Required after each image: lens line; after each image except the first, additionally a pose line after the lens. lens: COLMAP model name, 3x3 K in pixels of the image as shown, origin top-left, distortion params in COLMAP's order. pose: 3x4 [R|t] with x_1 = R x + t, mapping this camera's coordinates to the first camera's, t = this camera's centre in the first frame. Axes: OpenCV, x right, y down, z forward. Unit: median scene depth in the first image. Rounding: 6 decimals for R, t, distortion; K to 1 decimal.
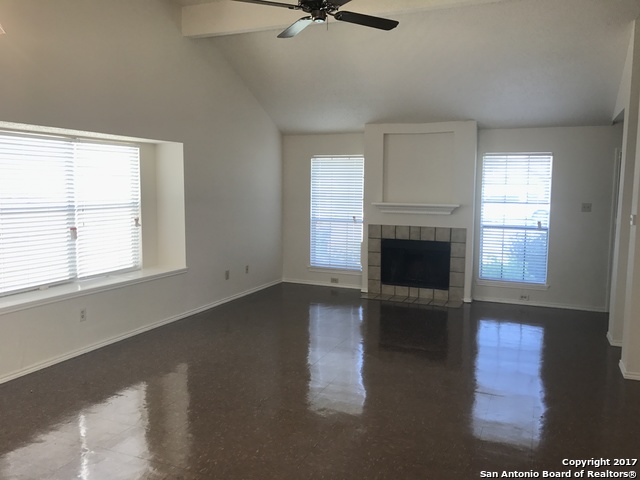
lens RADIAL K [[525.4, 0, 320.0], [0, 525.4, 240.0], [0, 0, 1]] dist [0.011605, -0.008084]
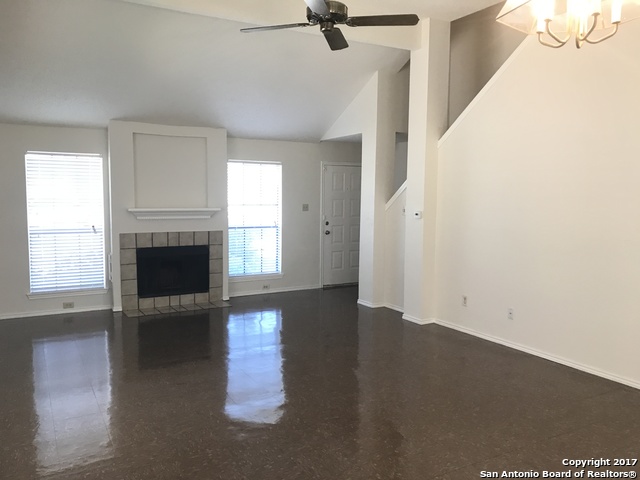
lens RADIAL K [[525.4, 0, 320.0], [0, 525.4, 240.0], [0, 0, 1]] dist [0.011605, -0.008084]
pose [[0.579091, -0.080349, 0.811294, -0.448973], [0.080781, 0.995890, 0.040970, -0.029695], [-0.811251, 0.041811, 0.583201, 0.220710]]
